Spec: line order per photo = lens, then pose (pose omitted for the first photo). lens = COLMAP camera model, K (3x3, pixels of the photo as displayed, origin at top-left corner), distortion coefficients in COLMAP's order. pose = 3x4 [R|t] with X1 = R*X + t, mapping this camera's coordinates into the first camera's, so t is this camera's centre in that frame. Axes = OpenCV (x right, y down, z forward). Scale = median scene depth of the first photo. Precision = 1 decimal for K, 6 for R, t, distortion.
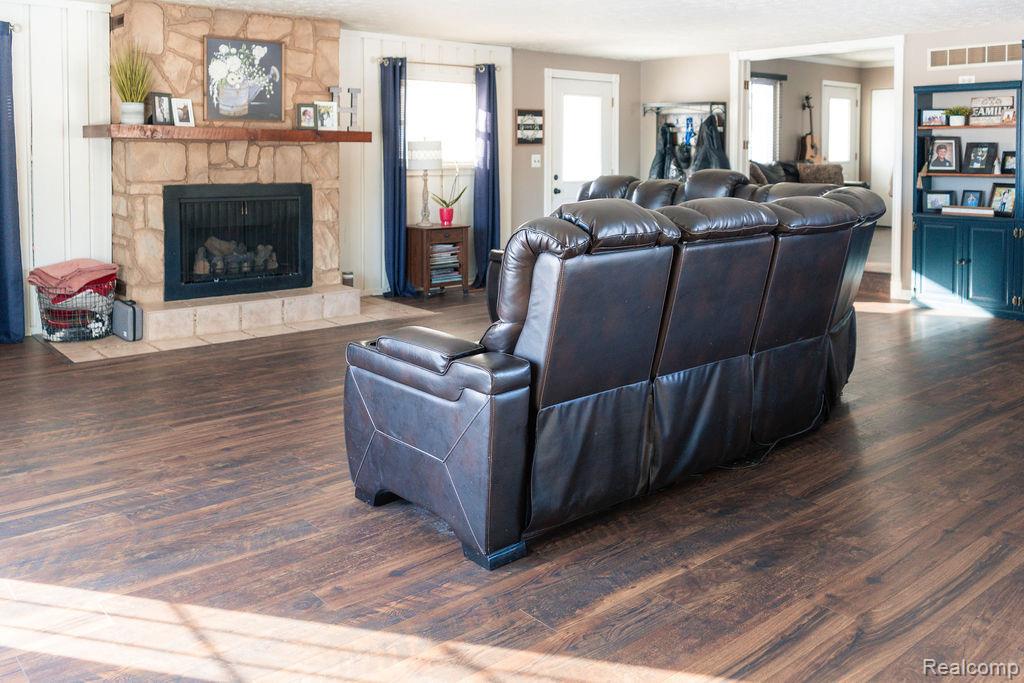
lens RADIAL K [[865.6, 0, 512.0], [0, 865.6, 341.5], [0, 0, 1]] dist [-0.011571, -0.007118]
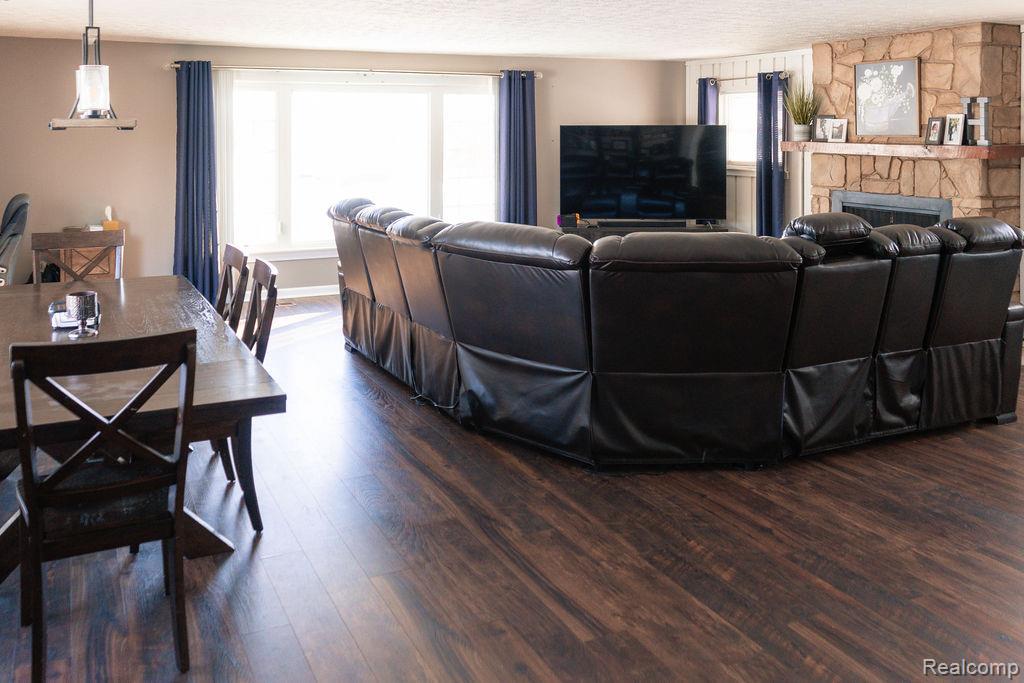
lens RADIAL K [[865.6, 0, 512.0], [0, 865.6, 341.5], [0, 0, 1]] dist [-0.011571, -0.007118]
pose [[-0.234899, 0.220503, -0.946679, 0.887128], [-0.208384, 0.939862, 0.270621, -0.213547], [0.949420, 0.260841, -0.174824, 0.830663]]
